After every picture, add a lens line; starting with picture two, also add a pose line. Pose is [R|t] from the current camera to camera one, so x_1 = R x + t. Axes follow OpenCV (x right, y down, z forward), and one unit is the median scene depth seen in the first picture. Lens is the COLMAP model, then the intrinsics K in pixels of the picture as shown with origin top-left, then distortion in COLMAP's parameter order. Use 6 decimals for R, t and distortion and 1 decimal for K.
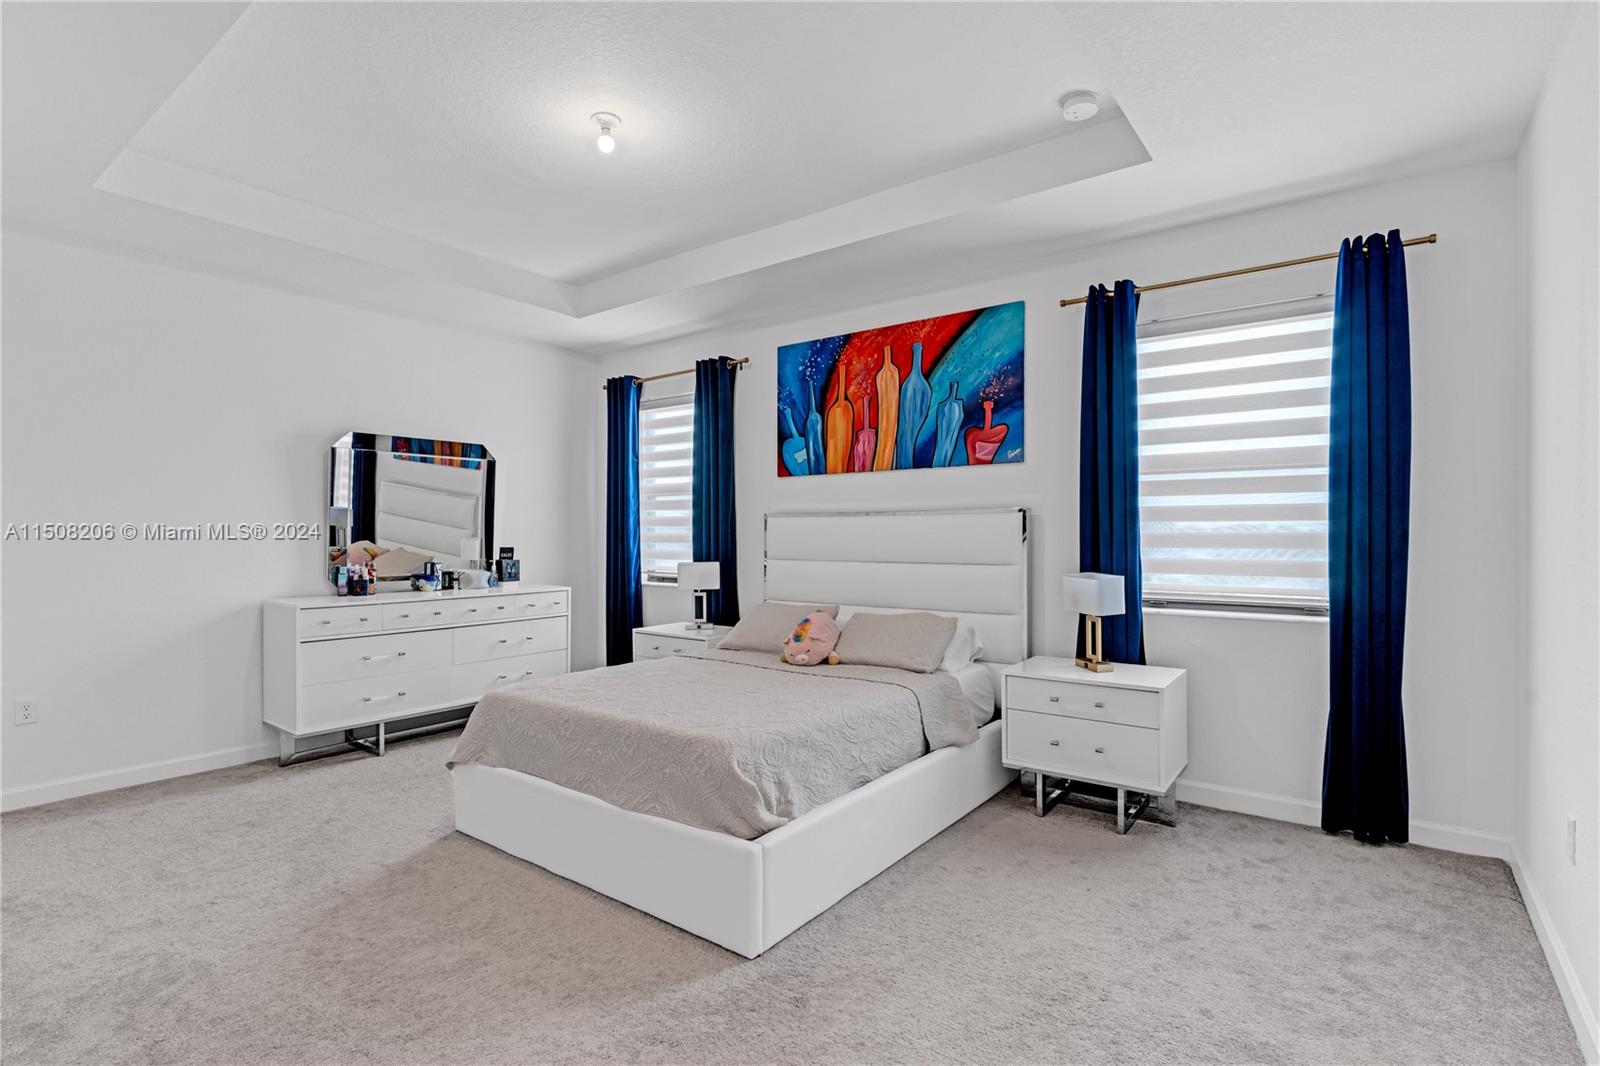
lens RADIAL K [[798.1, 0, 804.0], [0, 798.1, 532.0], [0, 0, 1]] dist [0.002233, 0.001153]
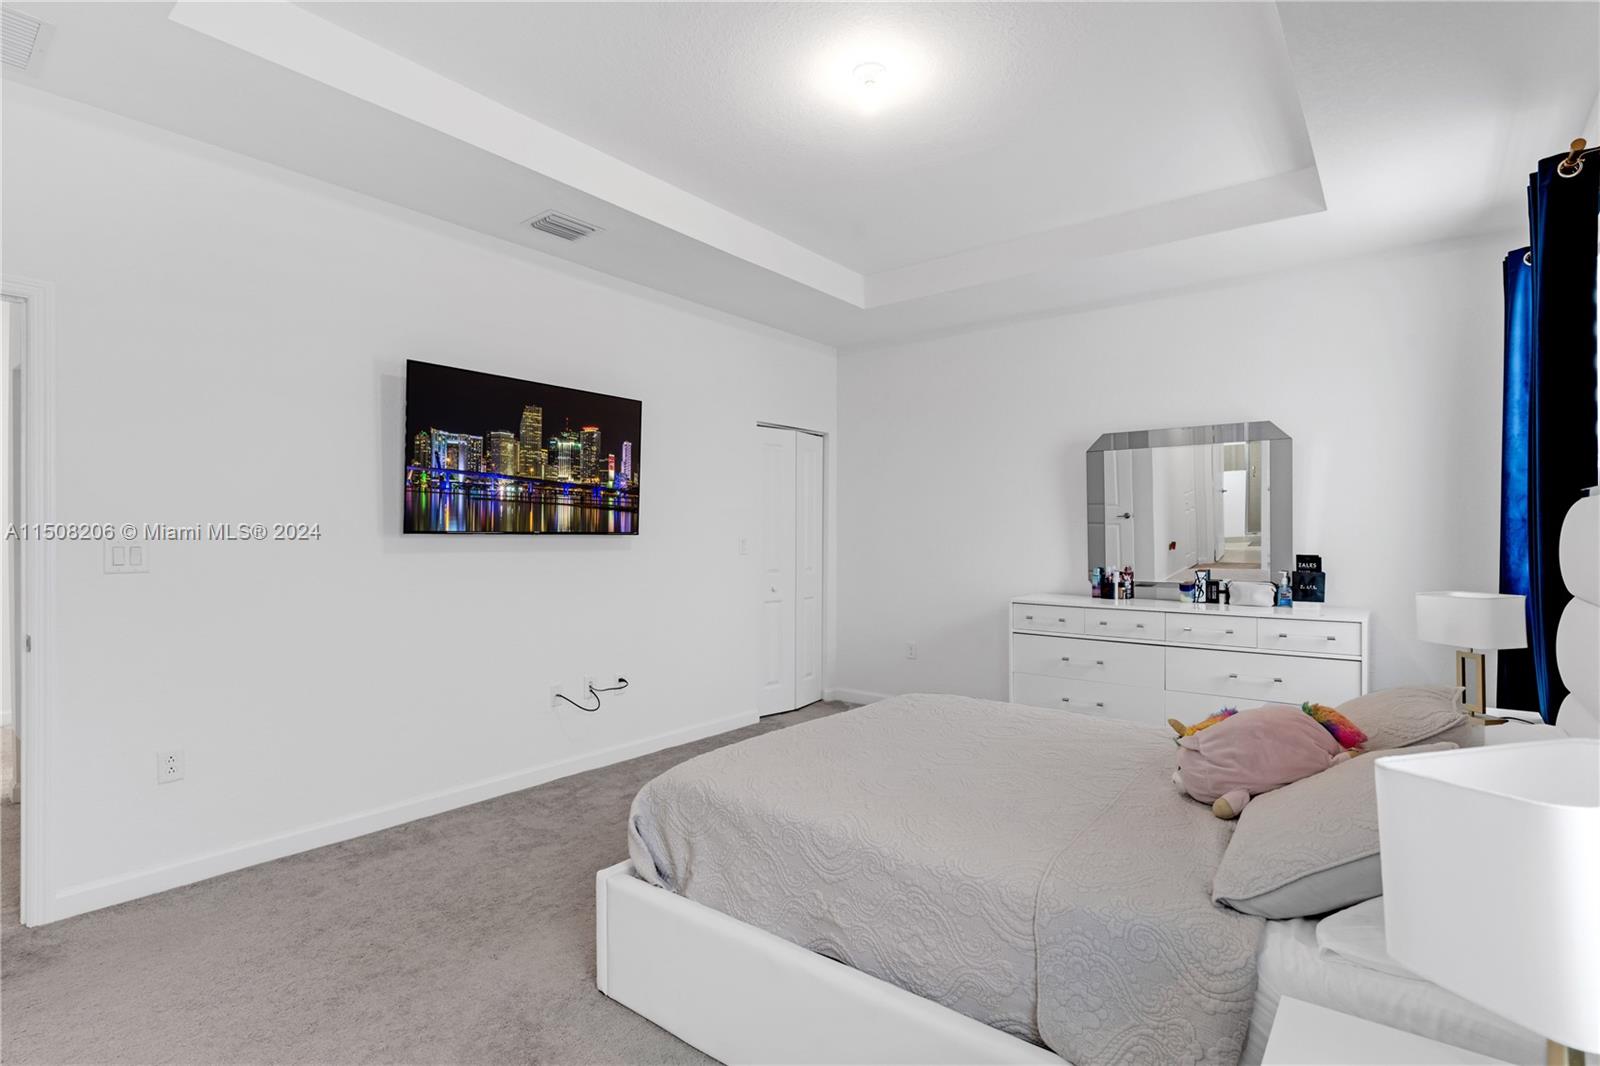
lens RADIAL K [[798.1, 0, 804.0], [0, 798.1, 532.0], [0, 0, 1]] dist [0.002233, 0.001153]
pose [[-0.050066, -0.003560, -0.998740, 0.367066], [-0.003311, 0.999989, -0.003398, 0.001868], [0.998740, 0.003137, -0.050077, 0.553945]]
